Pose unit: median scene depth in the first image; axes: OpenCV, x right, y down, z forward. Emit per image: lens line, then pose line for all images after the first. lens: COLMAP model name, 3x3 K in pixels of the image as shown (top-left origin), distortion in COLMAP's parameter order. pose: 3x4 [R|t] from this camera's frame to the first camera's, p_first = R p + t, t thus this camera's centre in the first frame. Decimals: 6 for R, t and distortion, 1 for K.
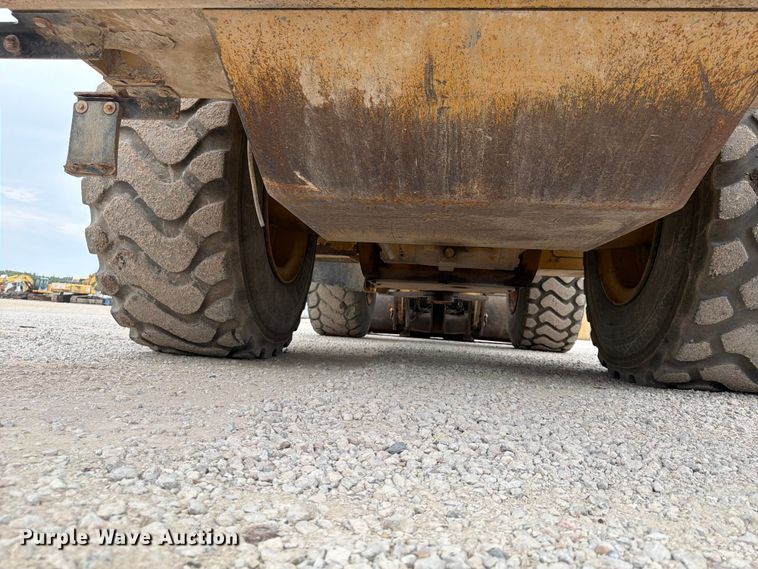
lens RADIAL K [[532.6, 0, 379.0], [0, 532.6, 281.6], [0, 0, 1]] dist [0.084953, -0.128762]
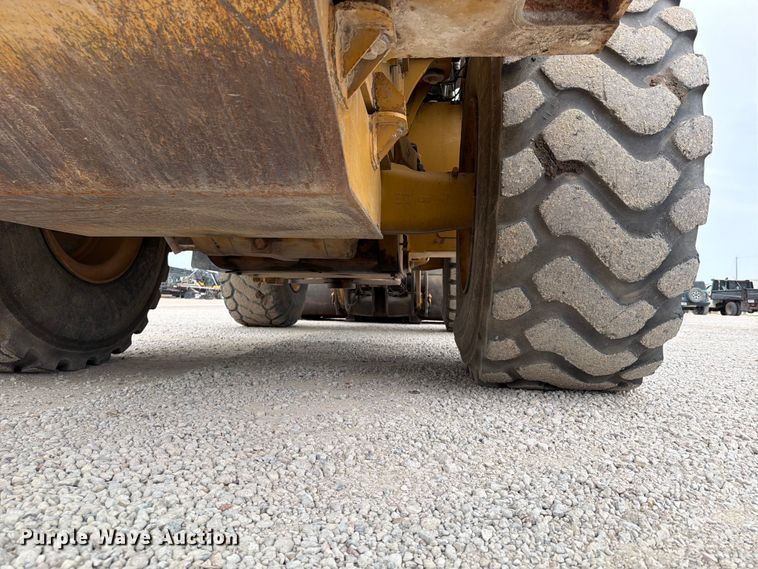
lens RADIAL K [[532.6, 0, 379.0], [0, 532.6, 281.6], [0, 0, 1]] dist [0.084953, -0.128762]
pose [[0.999089, -0.042247, 0.006096, 0.374852], [0.041961, 0.998266, 0.041273, -0.023065], [-0.007829, -0.040979, 0.999129, 0.142402]]
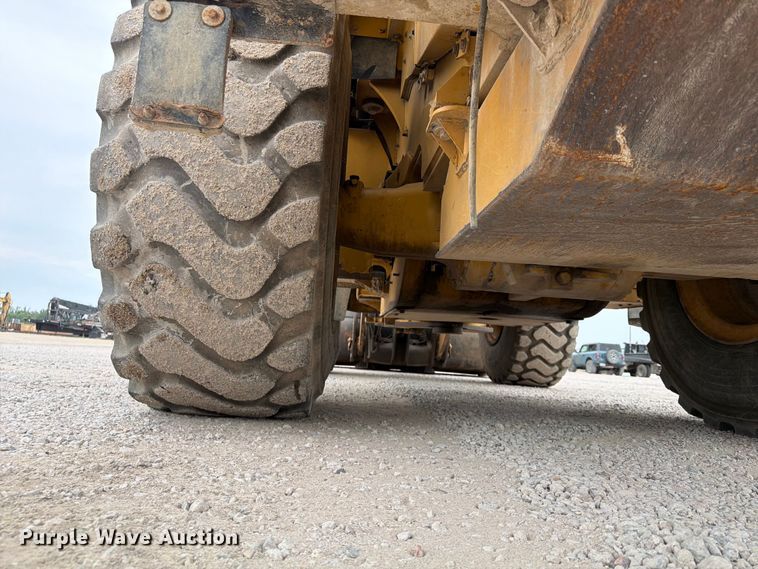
lens RADIAL K [[532.6, 0, 379.0], [0, 532.6, 281.6], [0, 0, 1]] dist [0.084953, -0.128762]
pose [[0.985751, 0.020964, 0.166901, -0.303222], [-0.012855, 0.998690, -0.049518, -0.008342], [-0.167721, 0.046667, 0.984729, 0.303615]]
